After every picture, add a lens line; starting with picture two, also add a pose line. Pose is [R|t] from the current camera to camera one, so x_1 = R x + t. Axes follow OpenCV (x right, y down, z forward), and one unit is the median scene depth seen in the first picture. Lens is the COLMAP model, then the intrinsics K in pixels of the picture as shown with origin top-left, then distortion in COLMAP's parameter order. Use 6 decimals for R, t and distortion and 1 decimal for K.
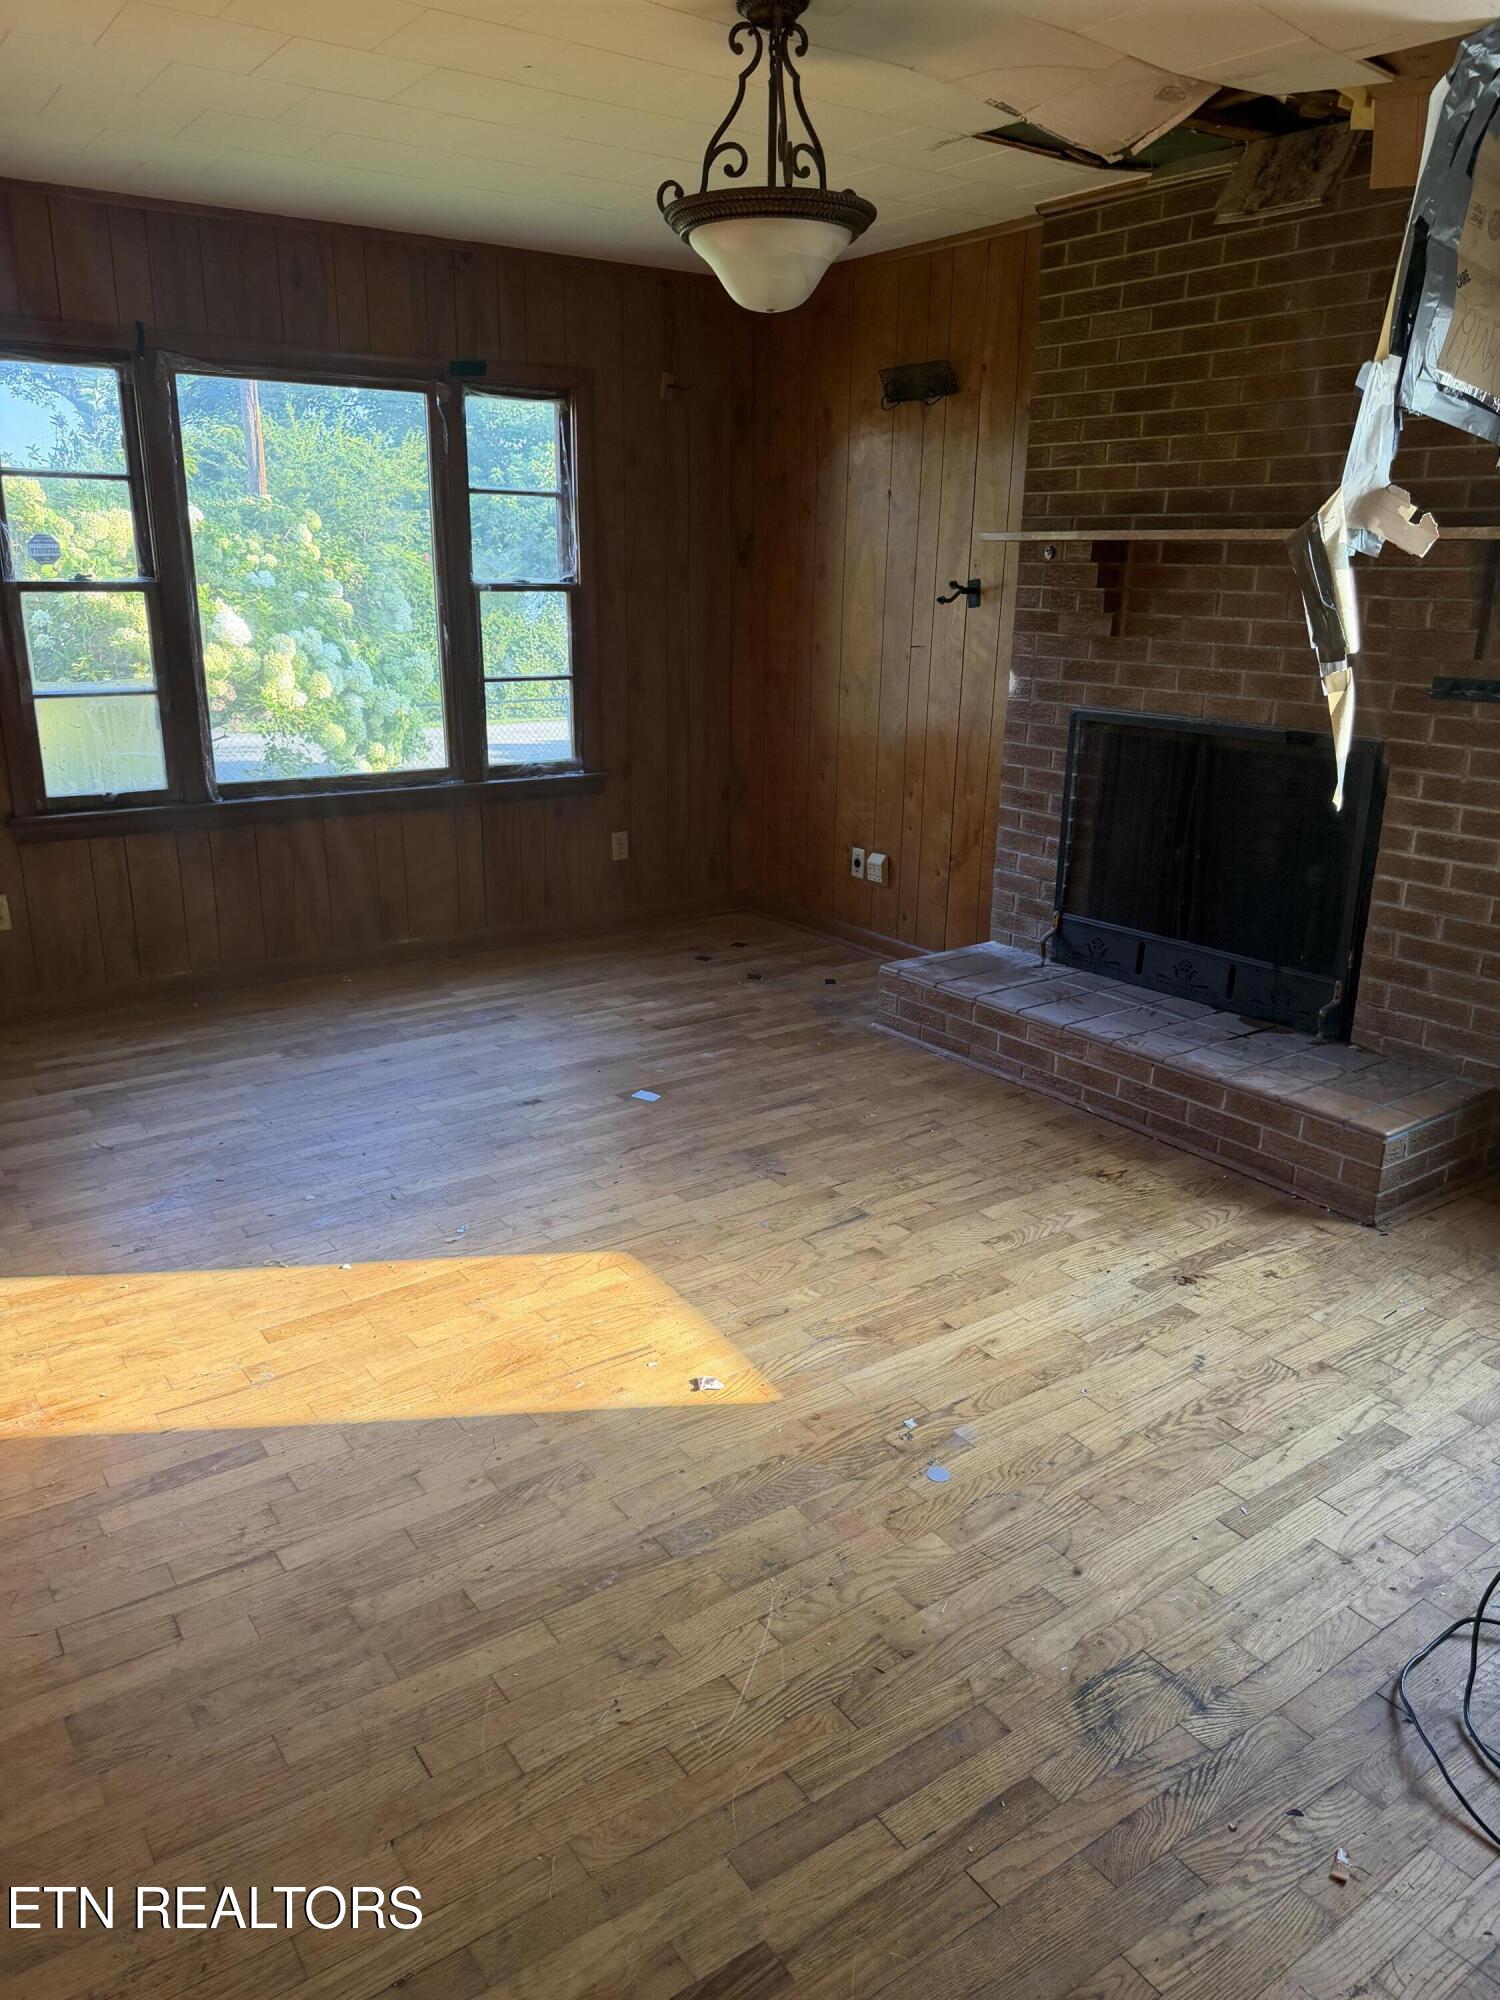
lens RADIAL K [[1418.1, 0, 744.4], [0, 1418.1, 1048.9], [0, 0, 1]] dist [0.079421, -0.133635]
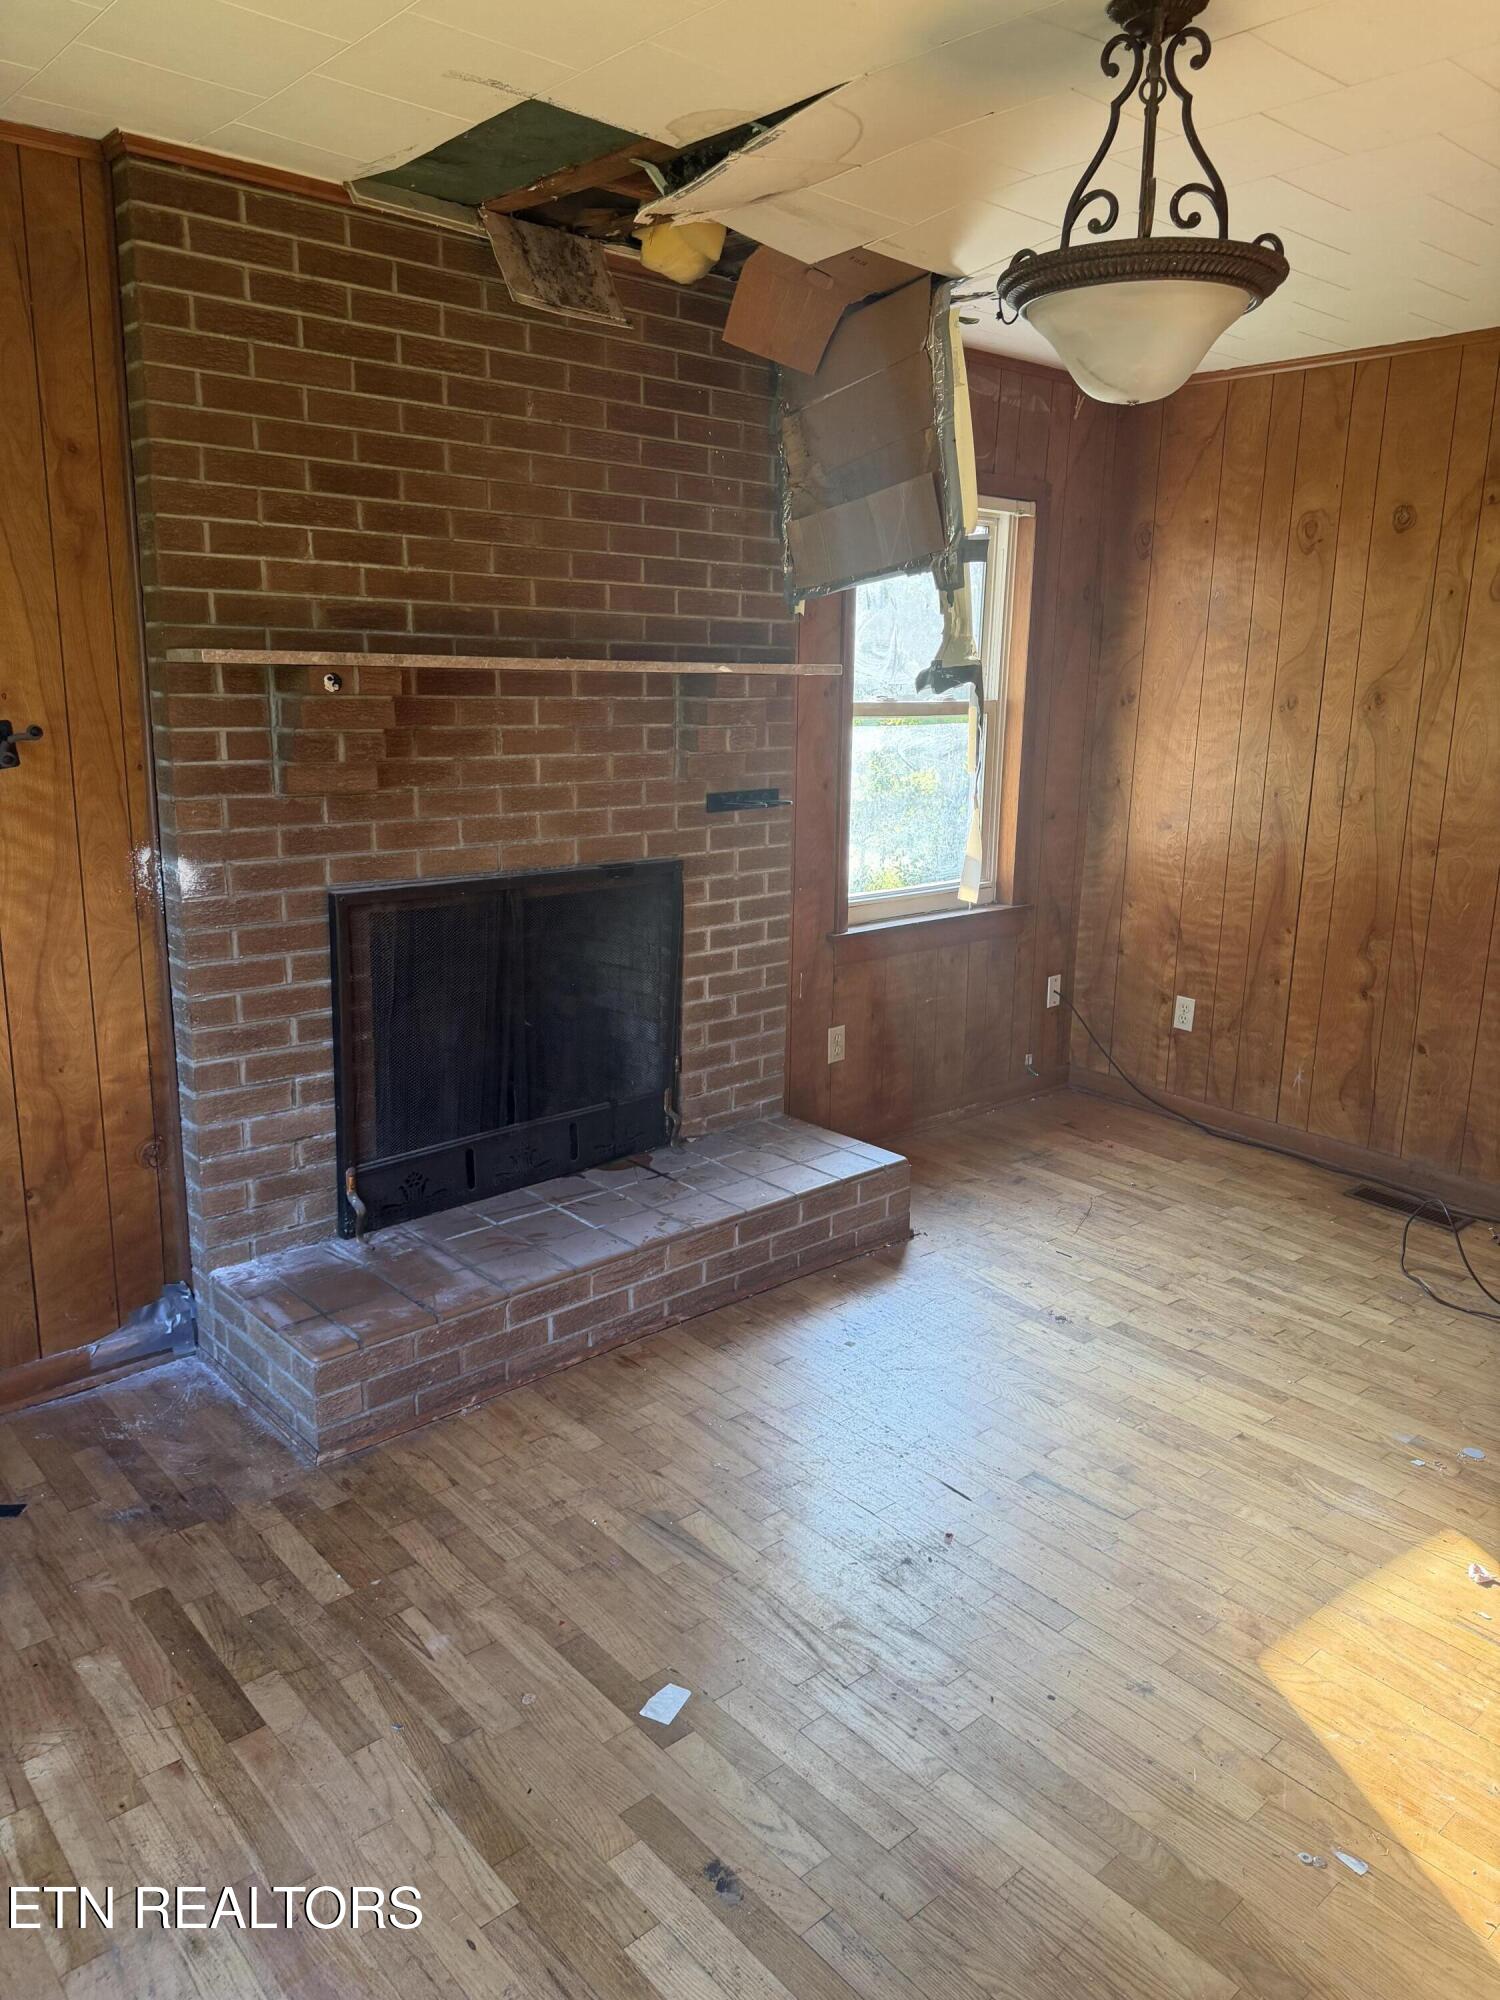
lens RADIAL K [[1426.5, 0, 750.0], [0, 1426.5, 1000.0], [0, 0, 1]] dist [0.099049, -0.139416]
pose [[-0.125922, -0.245497, 0.961184, -0.587295], [0.295937, 0.915485, 0.272595, -0.383969], [-0.946871, 0.318776, -0.042628, 1.013232]]
